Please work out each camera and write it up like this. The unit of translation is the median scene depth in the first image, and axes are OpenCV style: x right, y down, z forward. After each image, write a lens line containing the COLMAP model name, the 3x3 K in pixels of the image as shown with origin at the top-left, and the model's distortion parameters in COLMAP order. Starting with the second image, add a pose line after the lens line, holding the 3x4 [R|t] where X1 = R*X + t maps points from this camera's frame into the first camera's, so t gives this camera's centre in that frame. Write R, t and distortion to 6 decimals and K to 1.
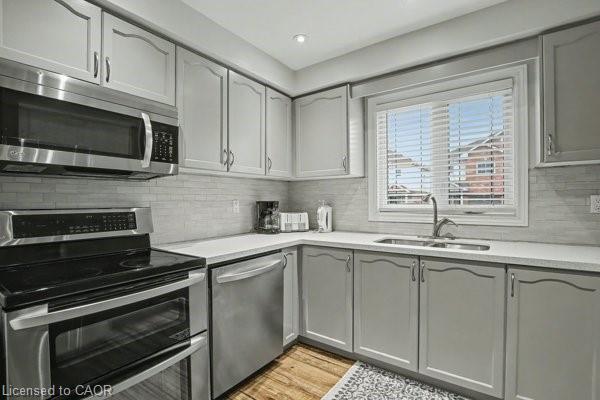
lens RADIAL K [[278.9, 0, 297.5], [0, 278.9, 202.6], [0, 0, 1]] dist [-0.024514, -0.000008]
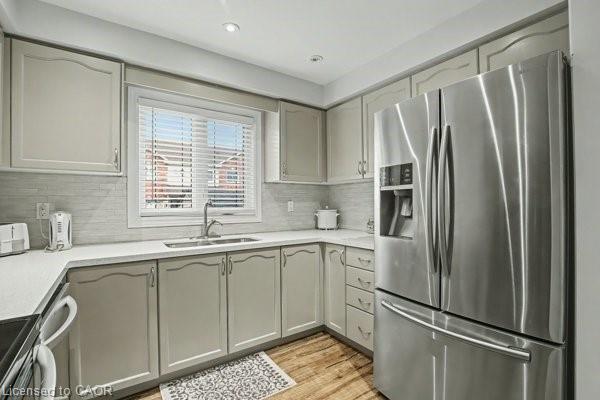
lens RADIAL K [[278.9, 0, 296.3], [0, 278.9, 202.0], [0, 0, 1]] dist [-0.024514, -0.000008]
pose [[0.340447, 0.009988, 0.940211, -0.454784], [0.007098, 0.999888, -0.013193, 0.001149], [-0.940237, 0.011165, 0.340338, 0.274817]]
